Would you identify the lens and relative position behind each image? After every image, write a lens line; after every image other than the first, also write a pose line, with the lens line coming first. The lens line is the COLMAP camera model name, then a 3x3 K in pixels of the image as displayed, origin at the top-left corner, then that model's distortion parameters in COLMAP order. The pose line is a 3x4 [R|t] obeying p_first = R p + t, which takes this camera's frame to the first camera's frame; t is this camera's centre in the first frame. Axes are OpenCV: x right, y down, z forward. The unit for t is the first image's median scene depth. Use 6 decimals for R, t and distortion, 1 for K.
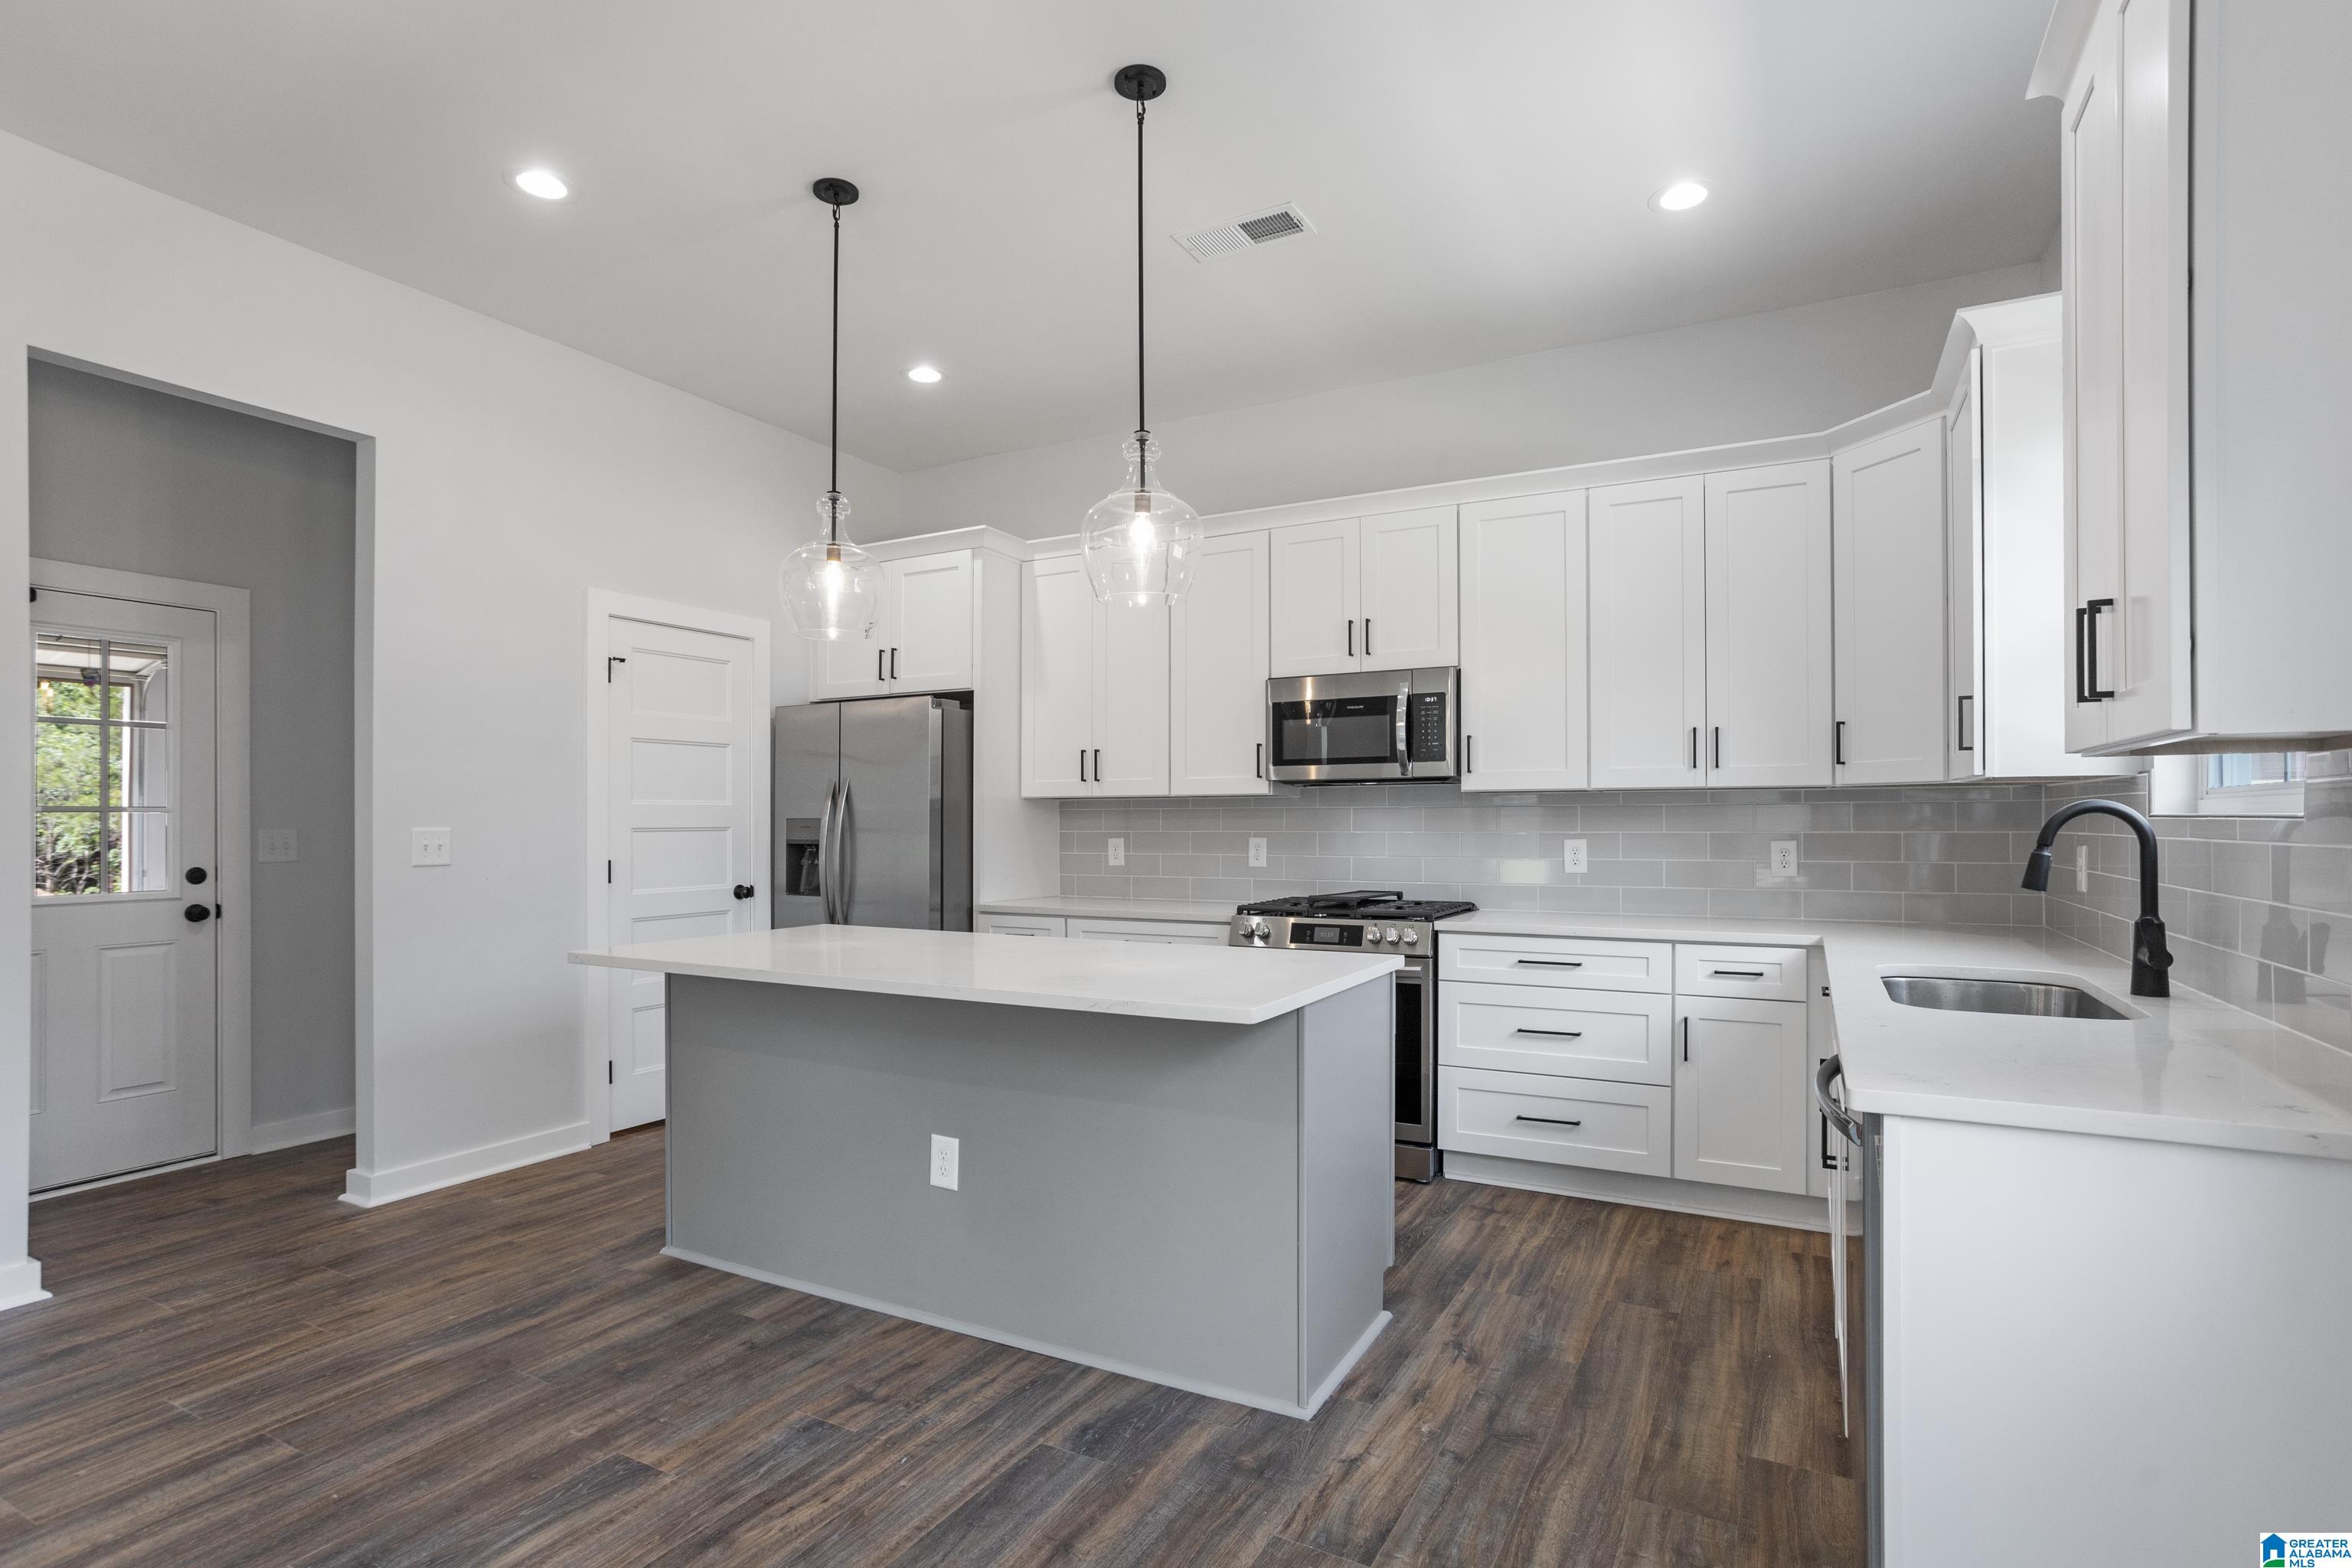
lens RADIAL K [[1149.1, 0, 1190.8], [0, 1149.1, 823.4], [0, 0, 1]] dist [-0.038944, 0.020827]
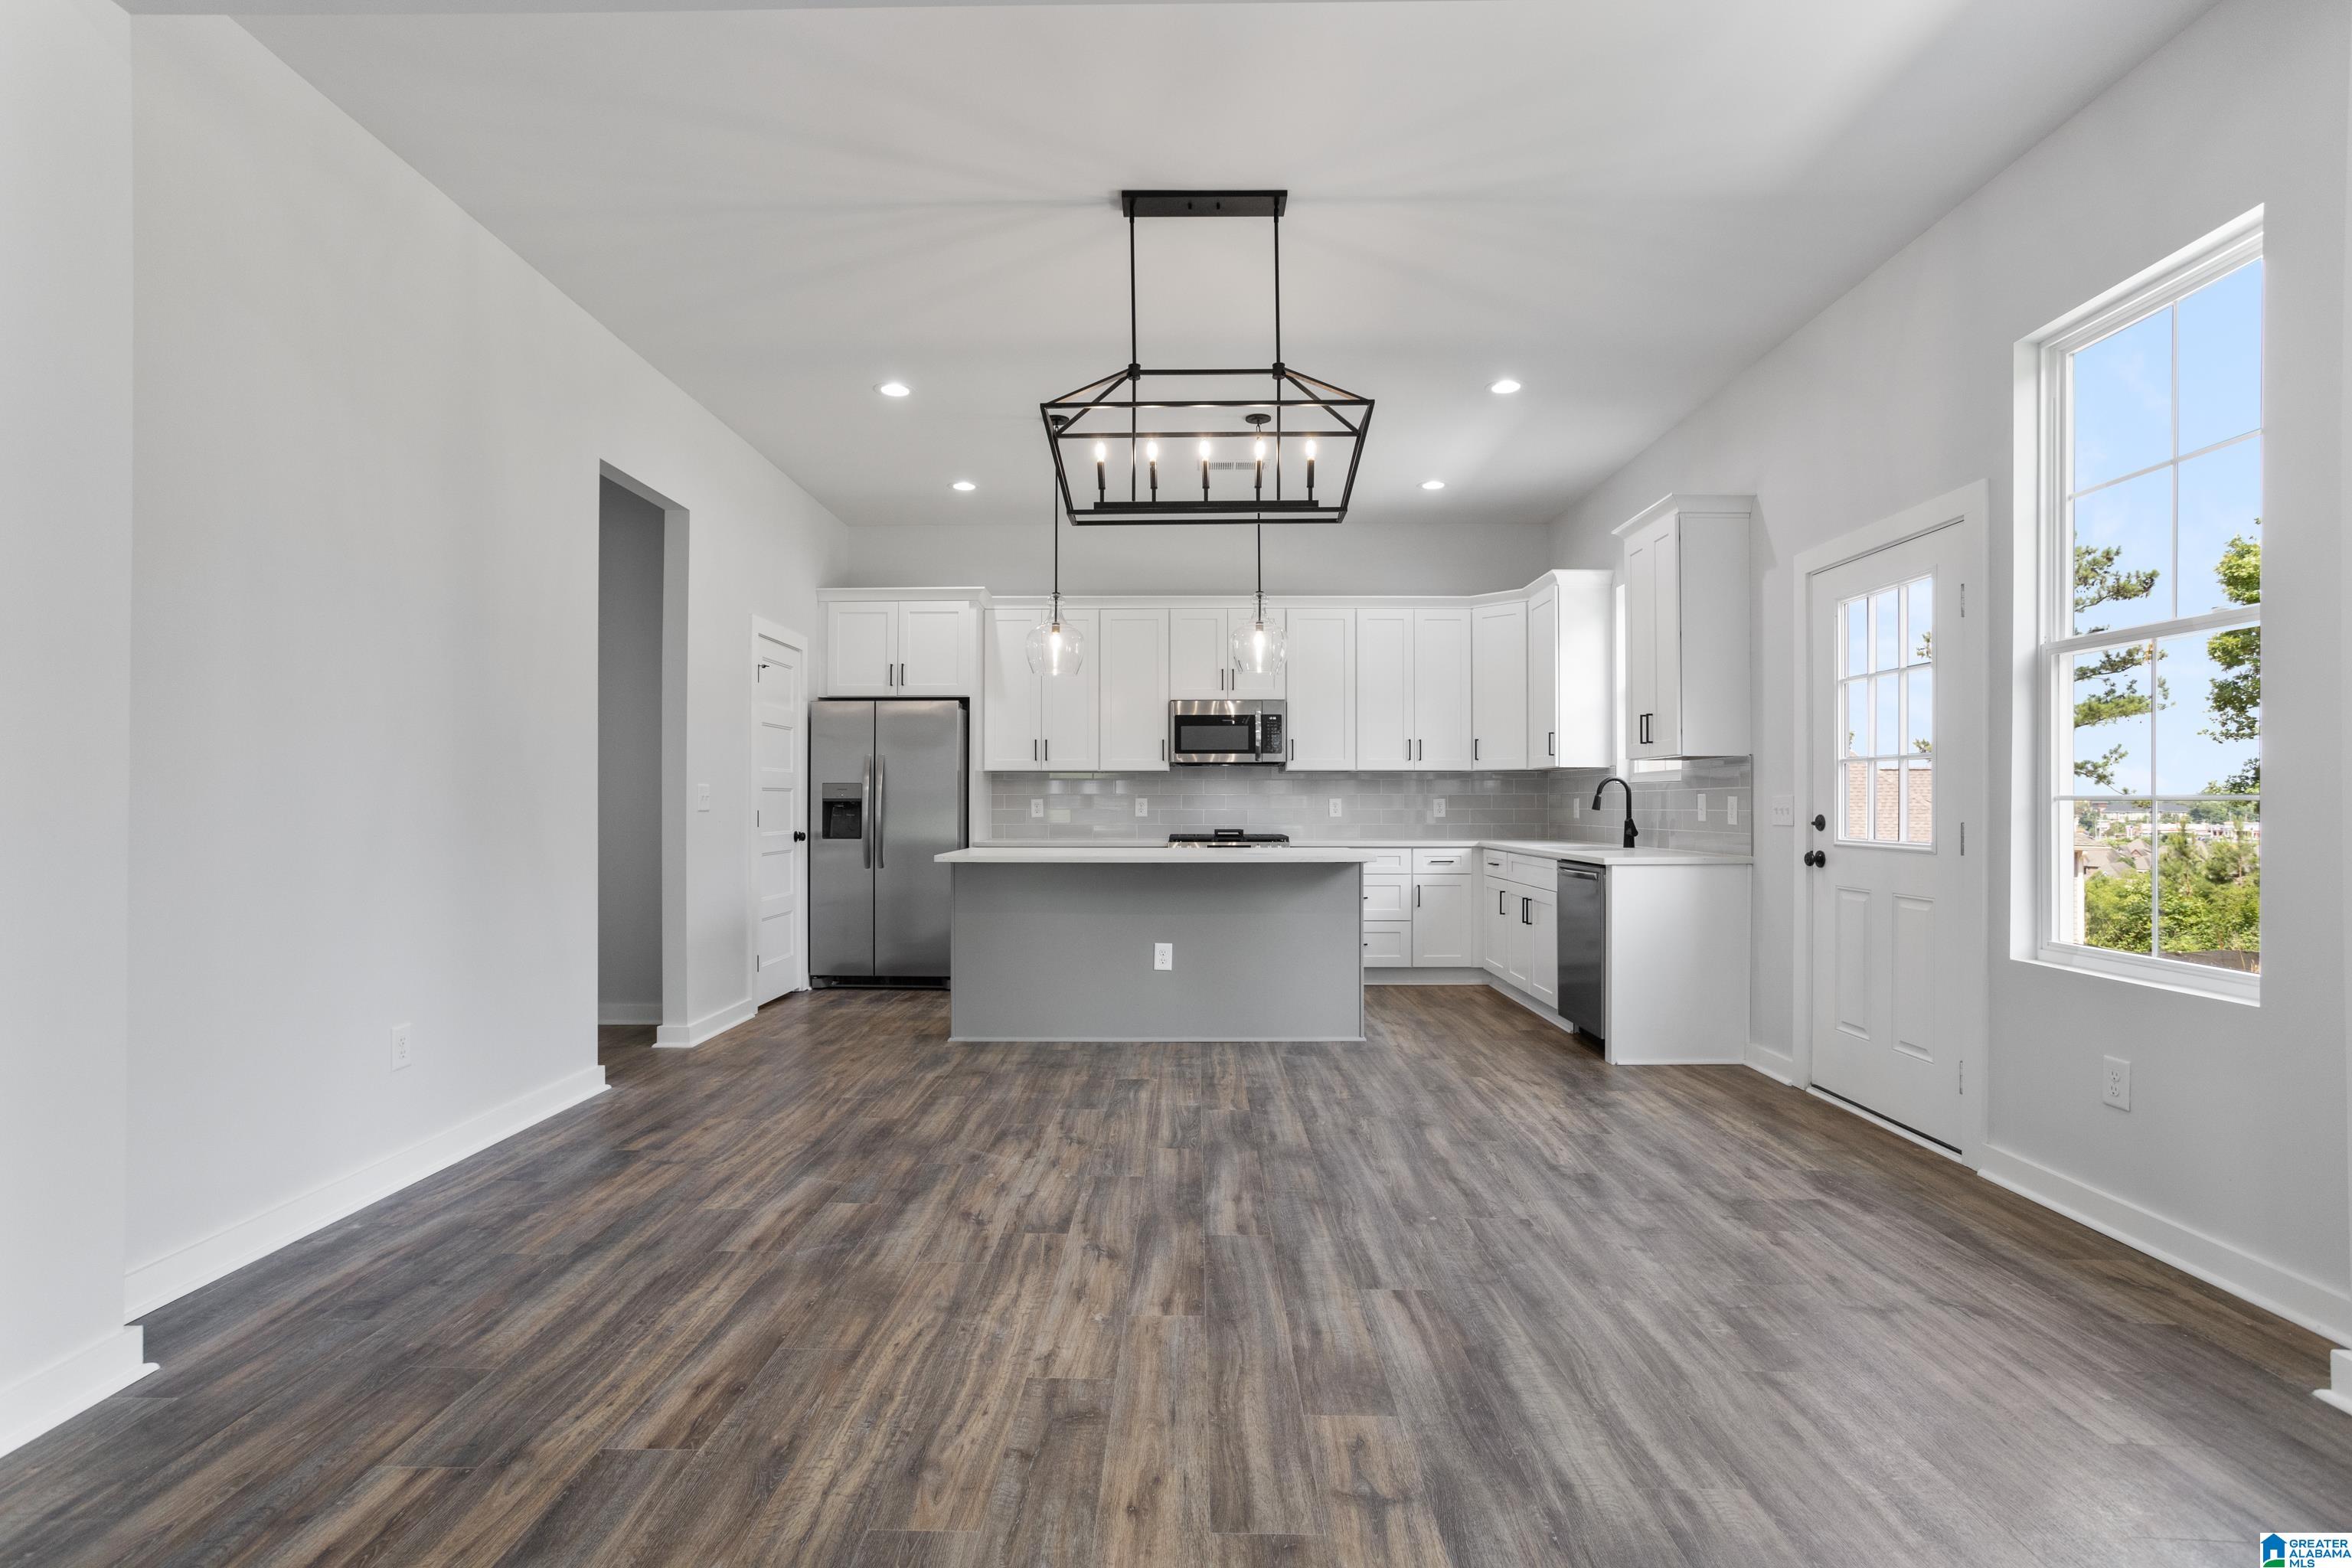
lens RADIAL K [[1149.1, 0, 1178.4], [0, 1149.1, 797.4], [0, 0, 1]] dist [-0.038944, 0.020827]
pose [[0.887793, 0.004277, 0.460222, -0.763424], [-0.000838, 0.999970, -0.007677, 0.028731], [-0.460242, 0.006430, 0.887770, -0.521903]]
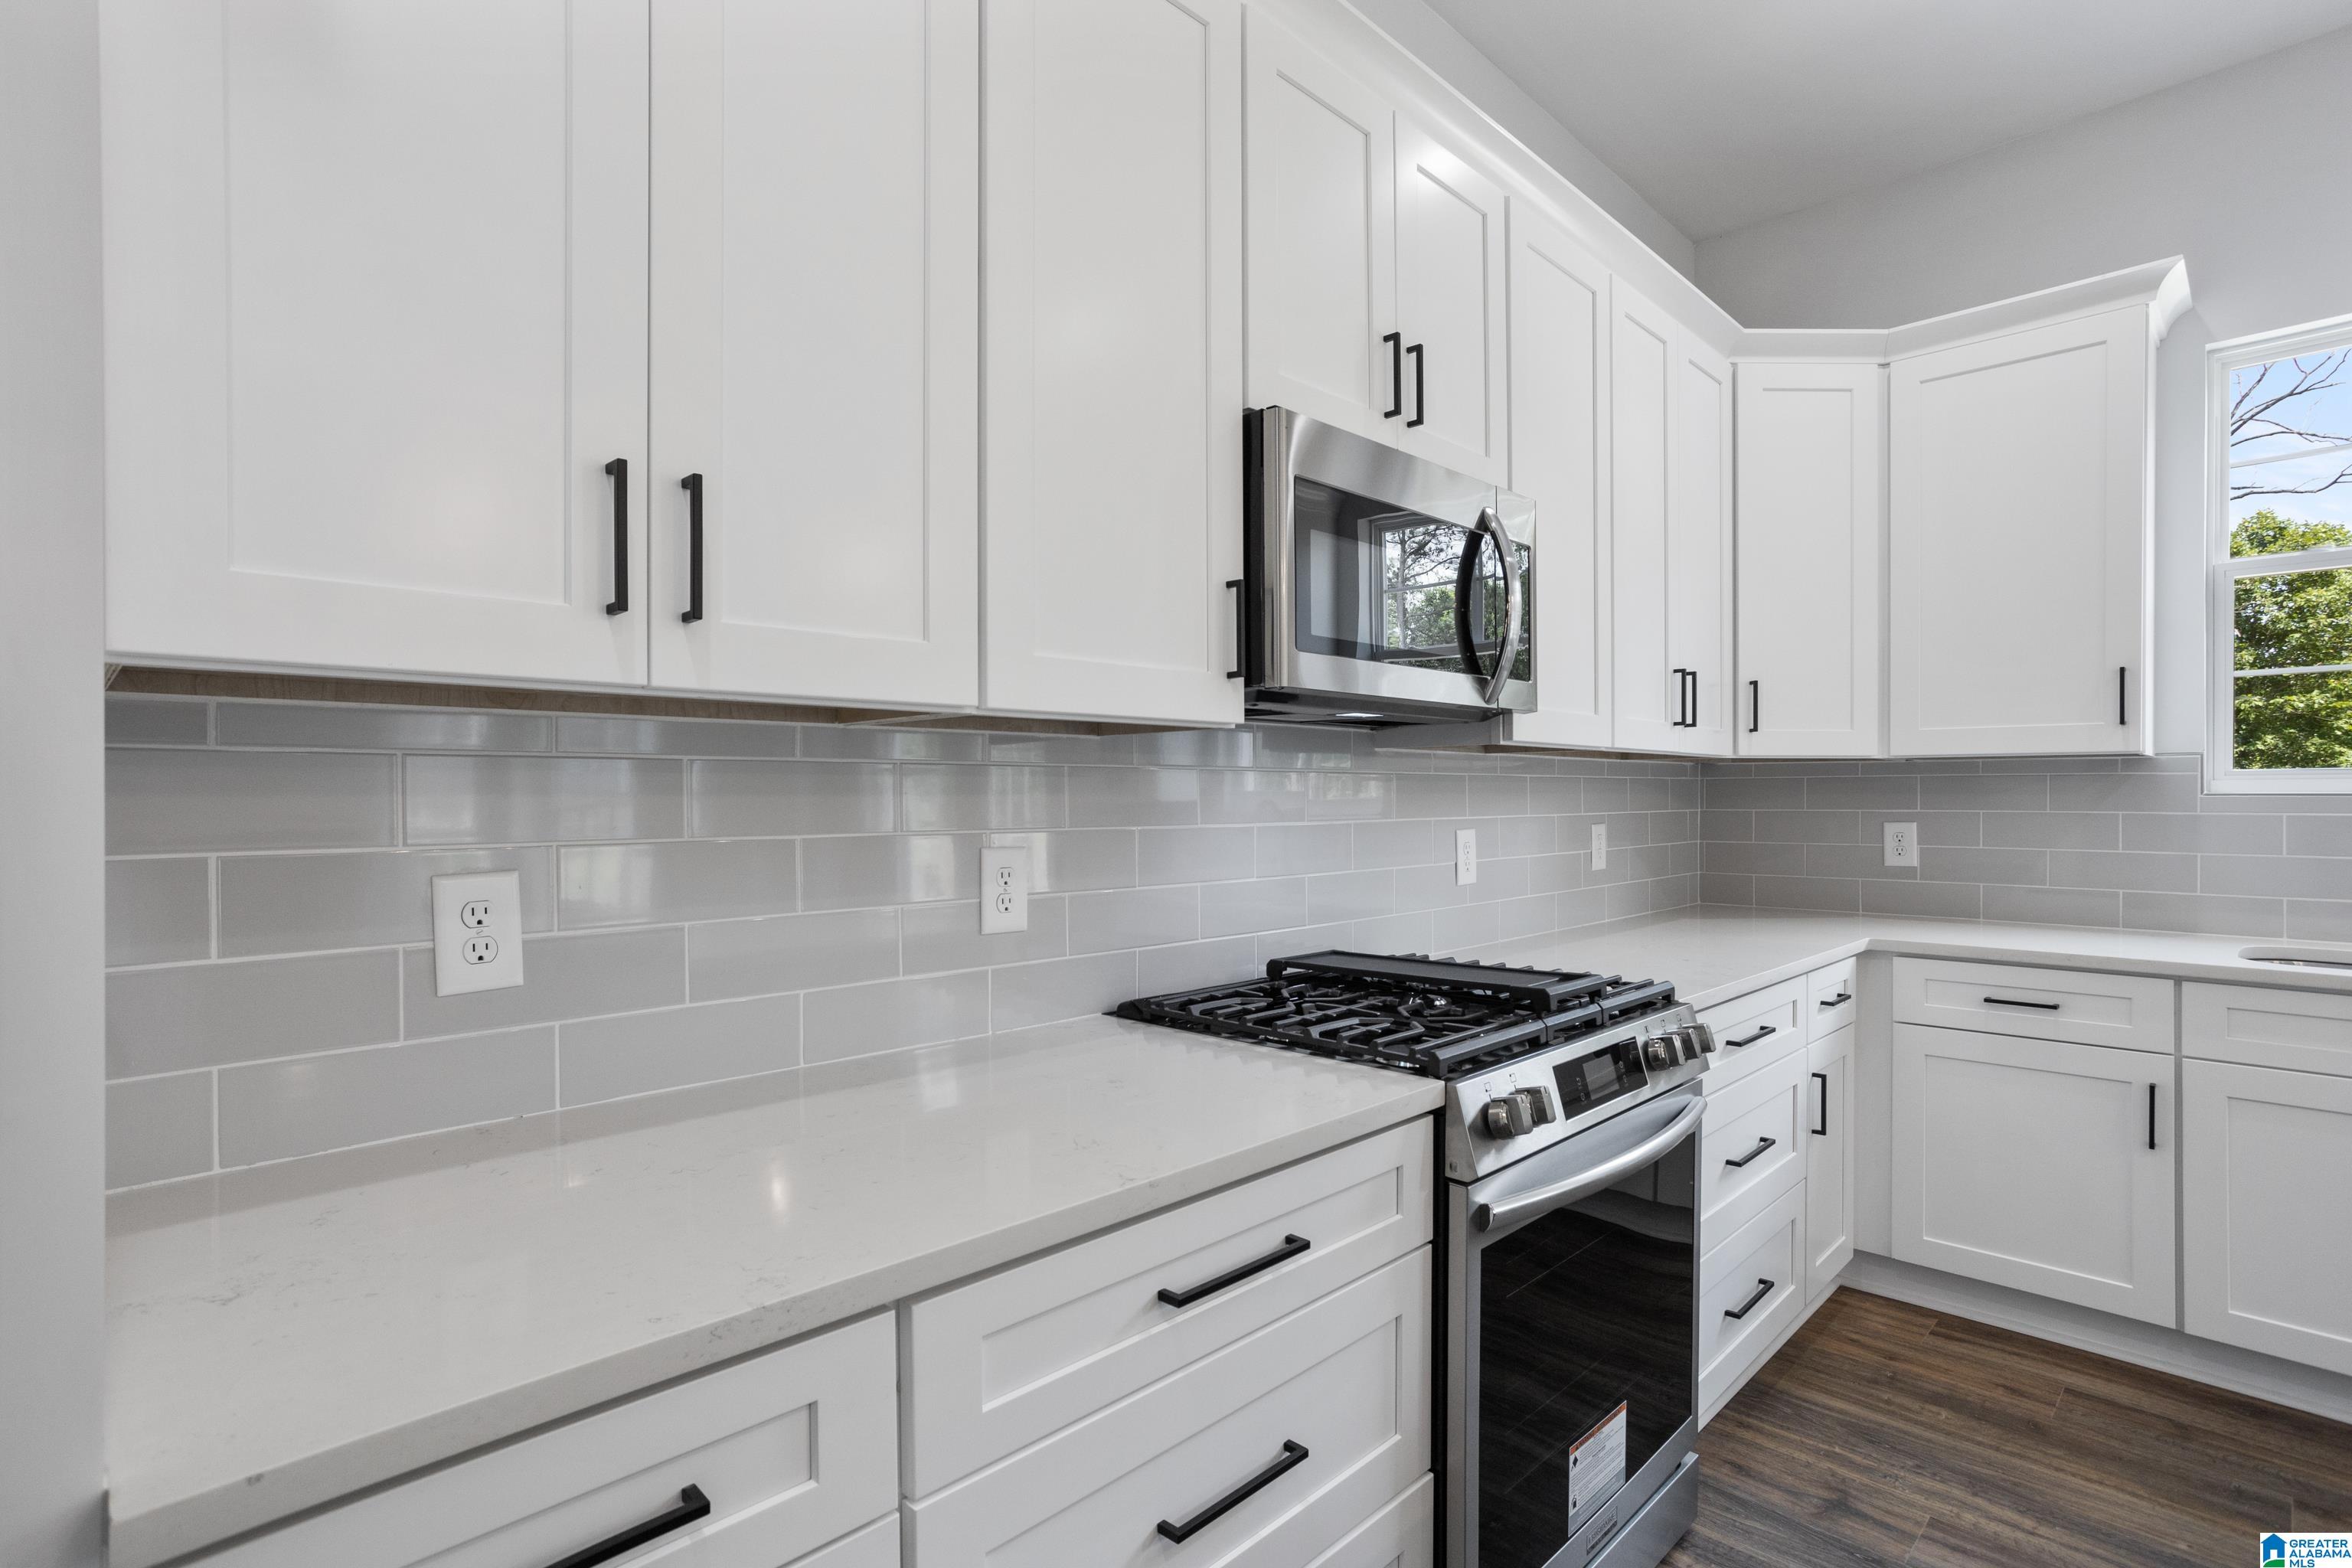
lens RADIAL K [[1149.1, 0, 1164.7], [0, 1149.1, 792.3], [0, 0, 1]] dist [-0.038944, 0.020827]
pose [[0.300892, -0.001332, 0.953657, -0.324702], [-0.001167, 0.999998, 0.001765, -0.006595], [-0.953658, -0.001644, 0.300889, 1.040065]]
